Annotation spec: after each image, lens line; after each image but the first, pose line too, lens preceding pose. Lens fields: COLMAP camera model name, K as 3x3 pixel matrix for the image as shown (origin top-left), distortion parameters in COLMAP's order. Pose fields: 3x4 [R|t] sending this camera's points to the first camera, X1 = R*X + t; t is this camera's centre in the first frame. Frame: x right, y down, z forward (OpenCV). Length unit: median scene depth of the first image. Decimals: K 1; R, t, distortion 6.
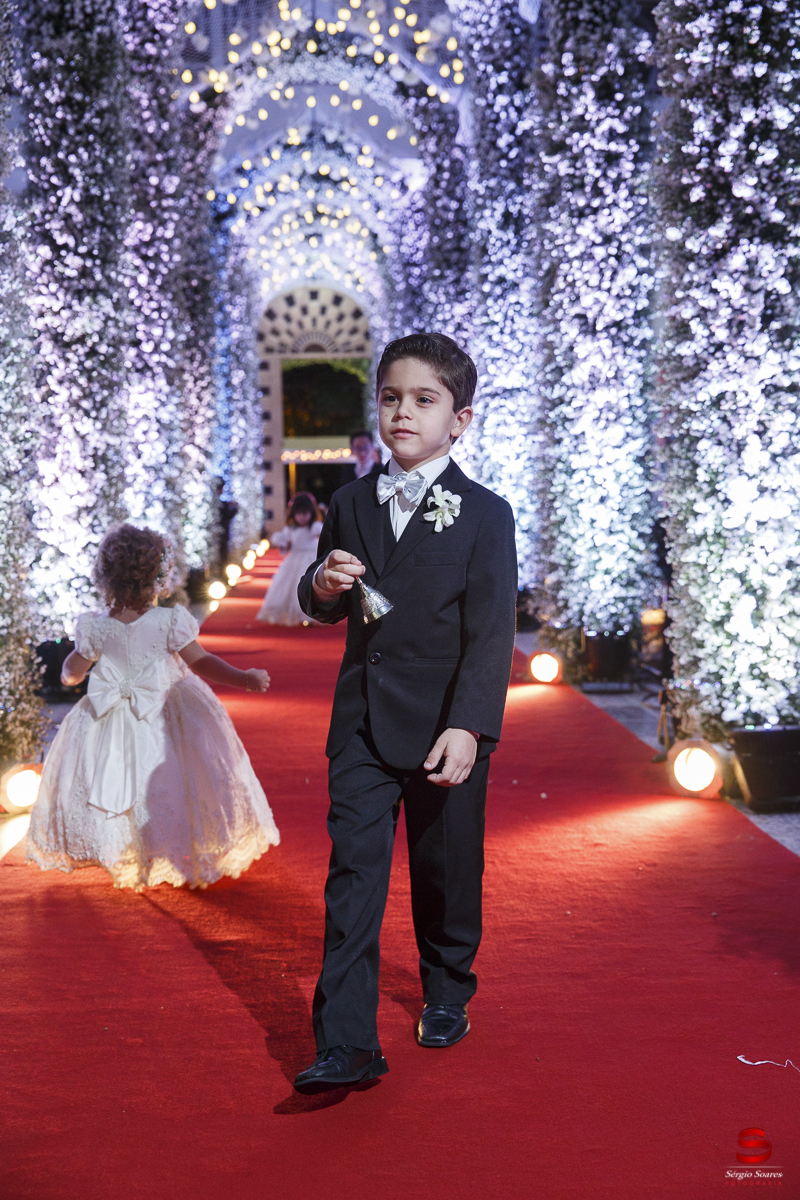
lens RADIAL K [[1576.5, 0, 397.0], [0, 1576.5, 606.2], [0, 0, 1]] dist [0.074427, 0.066326]
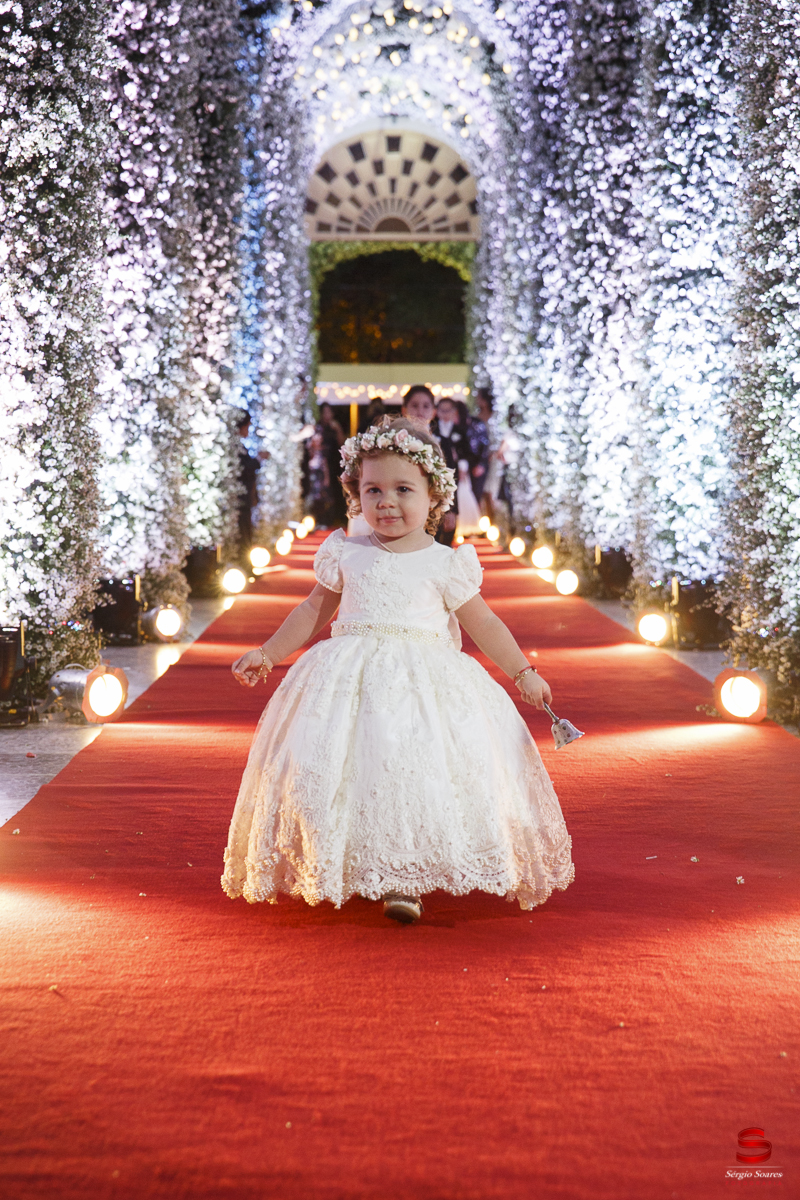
lens RADIAL K [[2387.8, 0, 392.9], [0, 2387.8, 615.2], [0, 0, 1]] dist [0.175887, 0.210173]
pose [[0.998527, 0.025626, -0.047829, -0.000980], [-0.025941, 0.999646, -0.005970, 0.015991], [0.047659, 0.007202, 0.998838, 0.028707]]
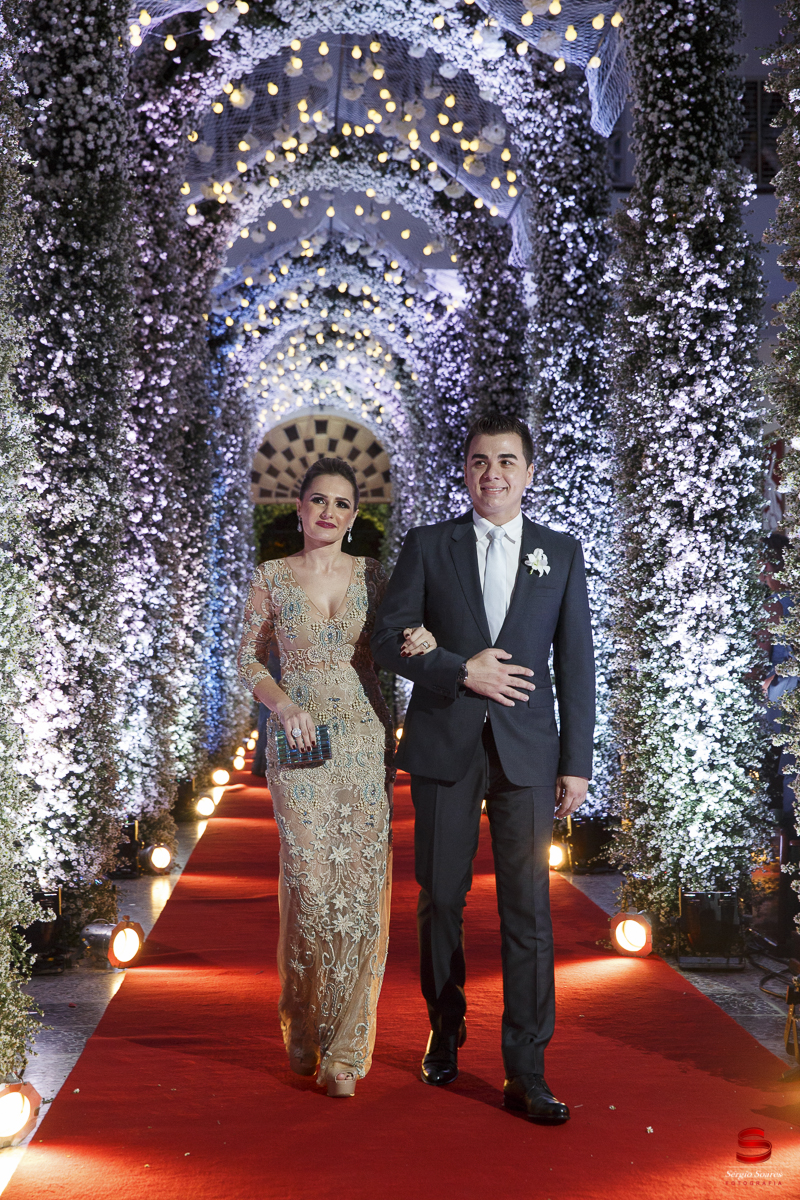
lens RADIAL K [[1993.0, 0, 392.8], [0, 1993.0, 599.5], [0, 0, 1]] dist [0.146096, 0.108377]
pose [[0.999912, 0.009590, -0.009206, -0.020325], [-0.010448, 0.995114, -0.098173, -0.030080], [0.008219, 0.098261, 0.995127, -0.033901]]
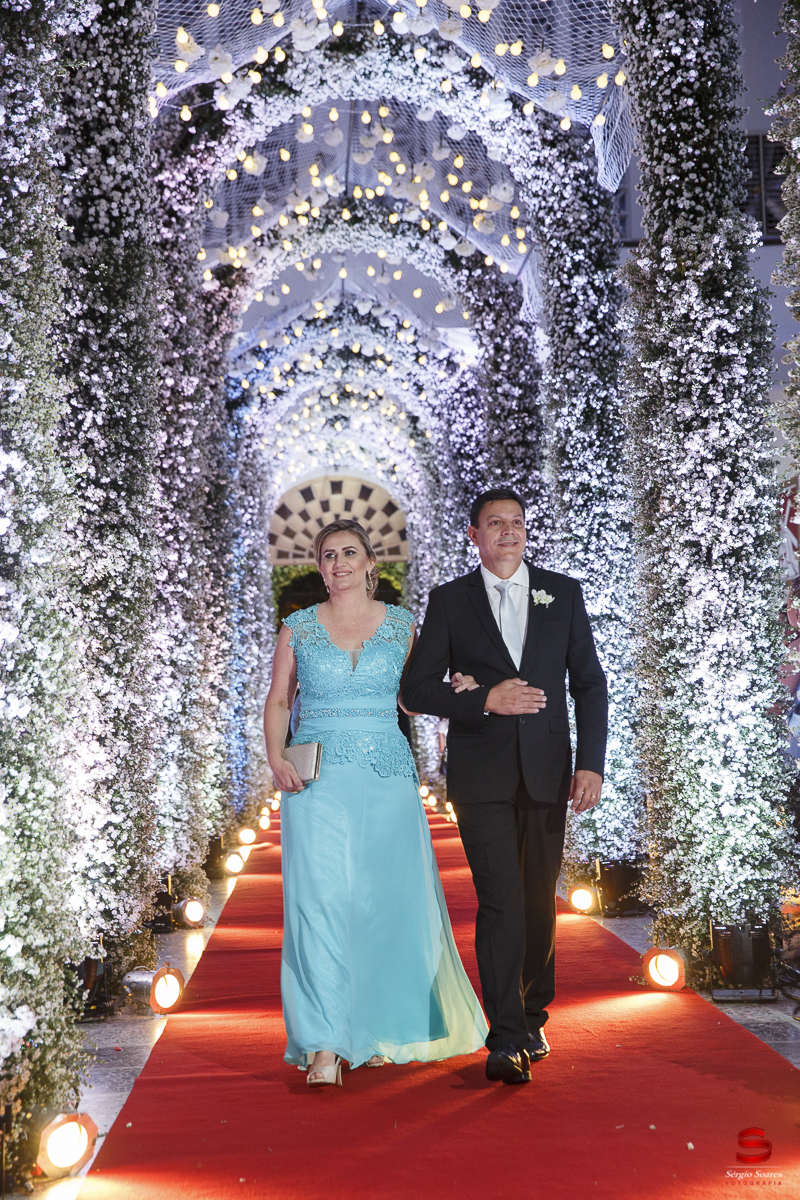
lens RADIAL K [[2004.0, 0, 393.1], [0, 2004.0, 596.8], [0, 0, 1]] dist [0.147170, 0.125265]
pose [[0.999702, -0.017754, -0.016747, -0.025698], [0.015415, 0.991304, -0.130683, -0.018027], [0.018922, 0.130386, 0.991283, -0.061426]]
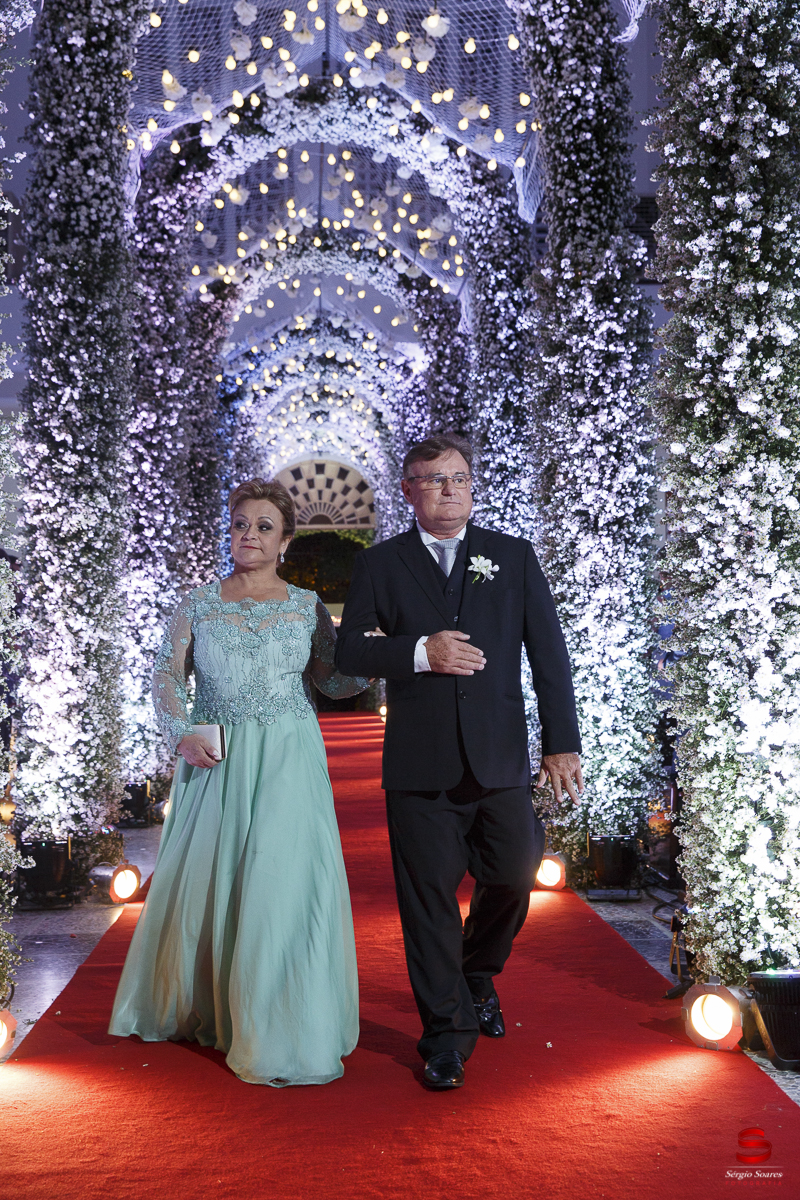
lens RADIAL K [[1540.7, 0, 397.1], [0, 1540.7, 598.7], [0, 0, 1]] dist [0.045967, 0.108253]
pose [[0.999990, 0.003076, -0.003349, 0.003966], [-0.003409, 0.994507, -0.104615, -0.028762], [0.003009, 0.104625, 0.994507, 0.045797]]
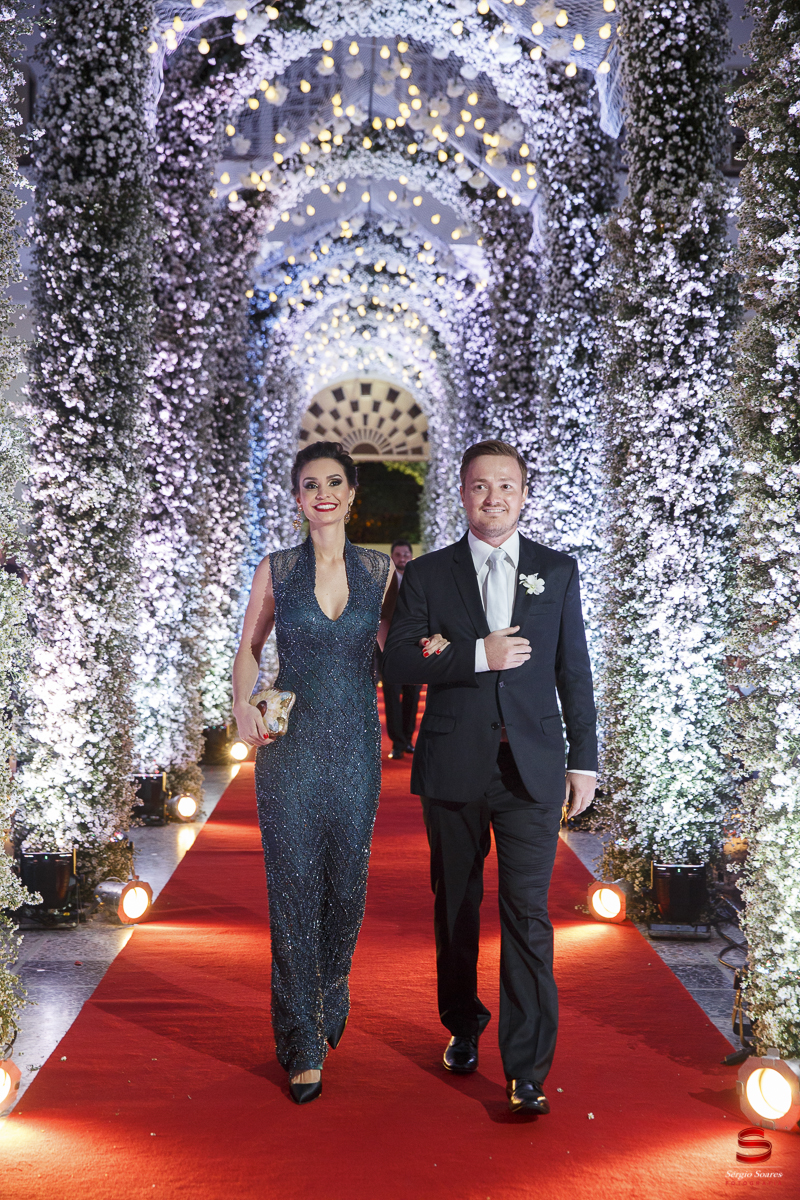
lens RADIAL K [[1832.7, 0, 393.5], [0, 1832.7, 600.8], [0, 0, 1]] dist [0.115053, 0.110016]
pose [[0.998975, 0.027197, -0.036175, 0.009488], [-0.029436, 0.997587, -0.062878, -0.059623], [0.034377, 0.063878, 0.997365, -0.015102]]
